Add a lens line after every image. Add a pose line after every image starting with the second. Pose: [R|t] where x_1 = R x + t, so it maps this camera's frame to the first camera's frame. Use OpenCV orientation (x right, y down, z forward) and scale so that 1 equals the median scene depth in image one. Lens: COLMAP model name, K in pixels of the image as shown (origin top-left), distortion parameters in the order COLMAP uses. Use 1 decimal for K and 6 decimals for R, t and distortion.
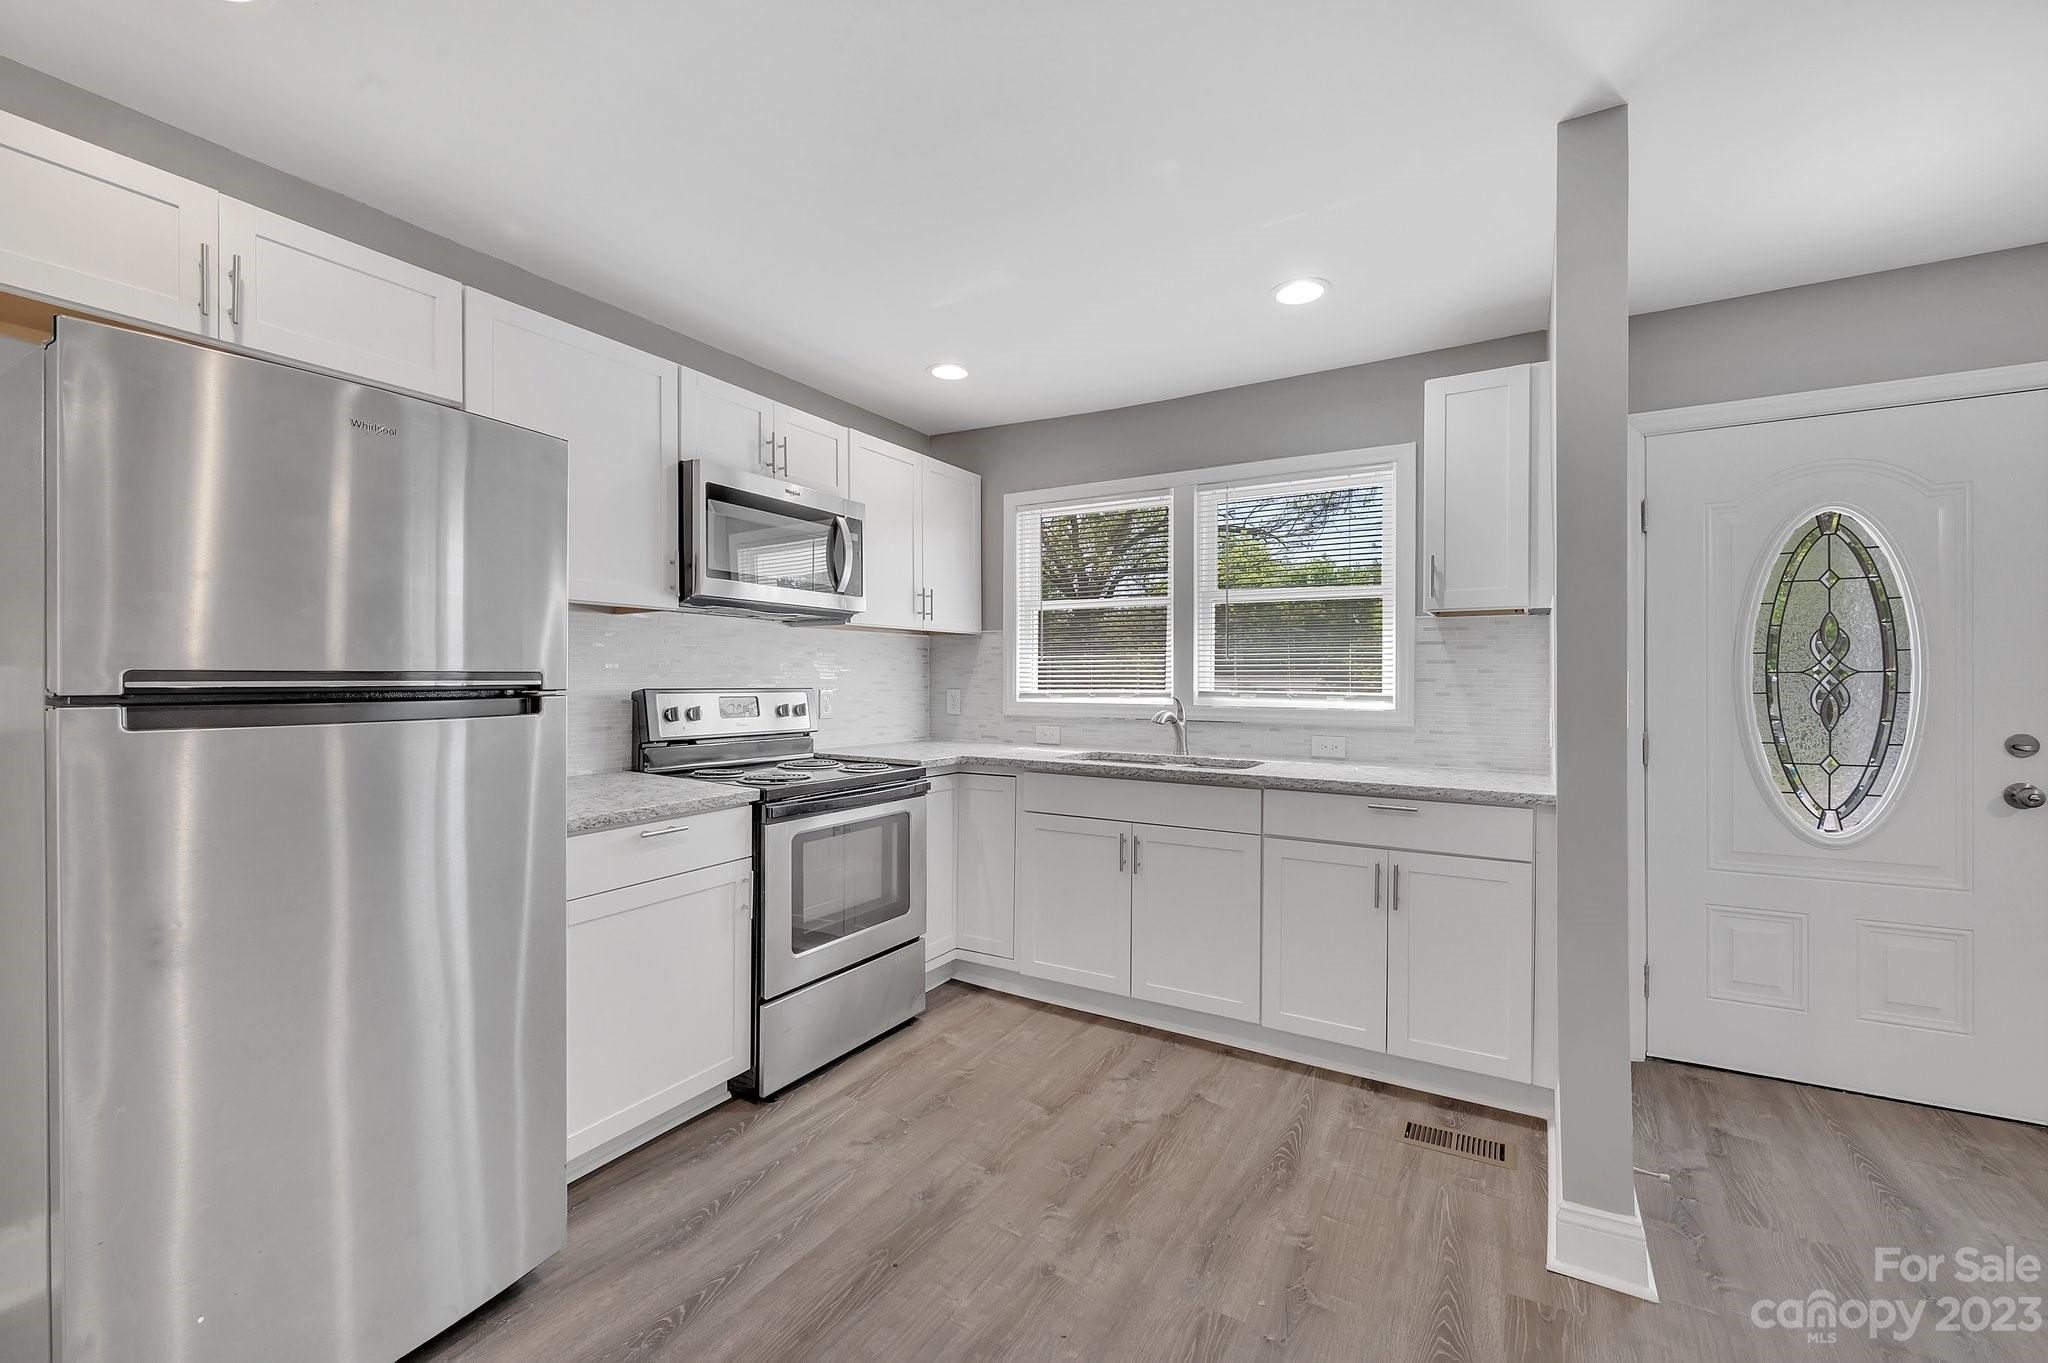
lens RADIAL K [[838.1, 0, 1024.0], [0, 838.1, 681.5], [0, 0, 1]] dist [-0.005940, 0.000097]
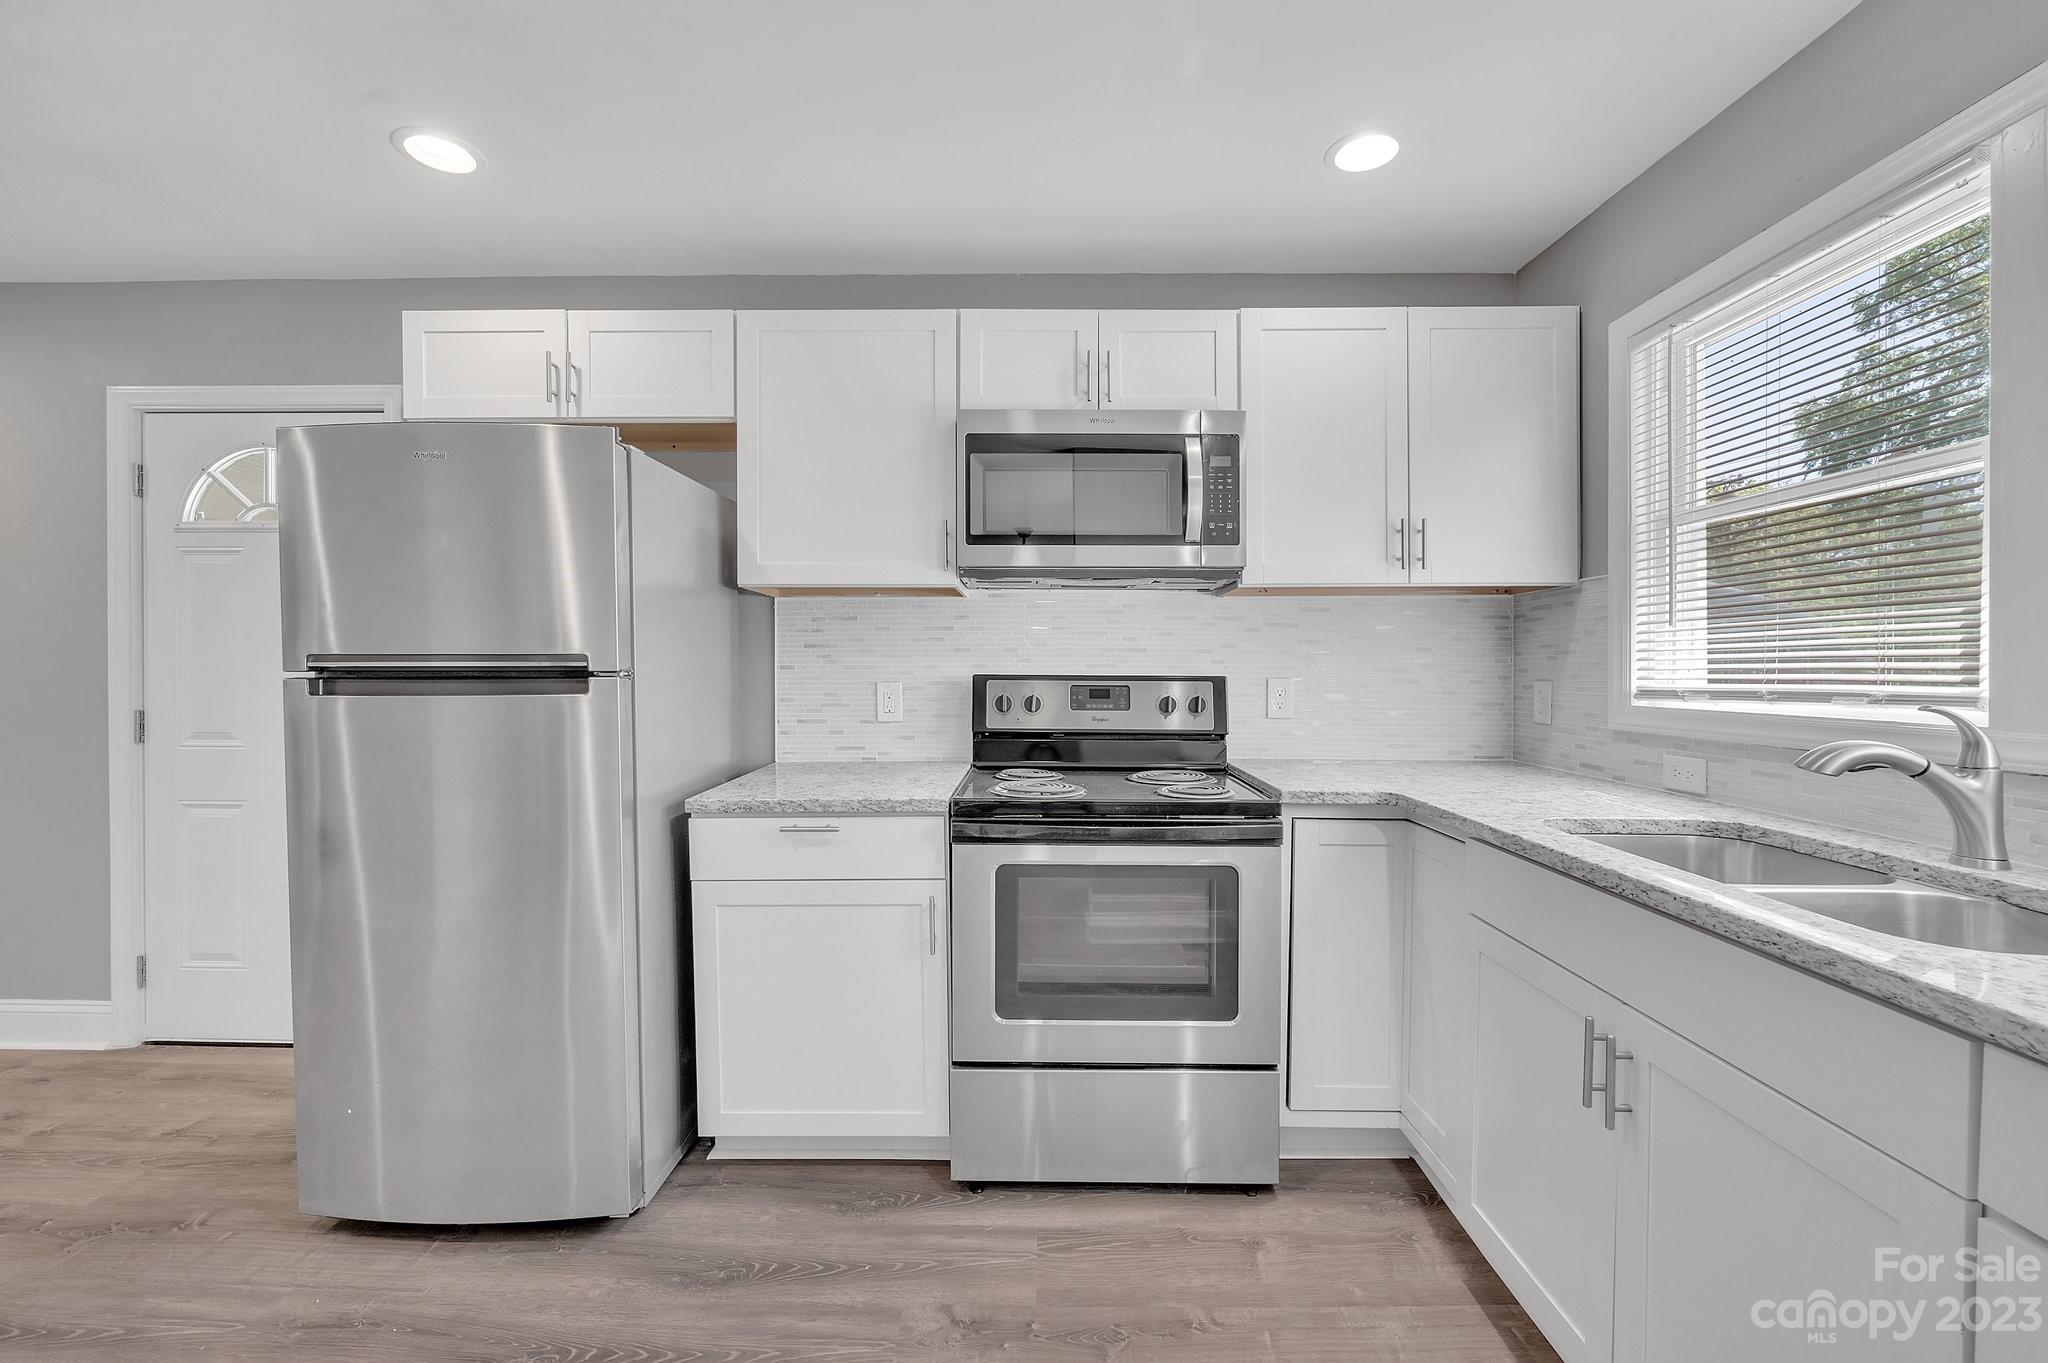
lens RADIAL K [[825.6, 0, 1031.0], [0, 825.6, 678.2], [0, 0, 1]] dist [-0.006272, -0.000198]
pose [[0.502189, 0.009158, -0.864709, 0.365334], [-0.003154, 0.999957, 0.008758, 0.004609], [0.864752, -0.001671, 0.502196, 0.593316]]
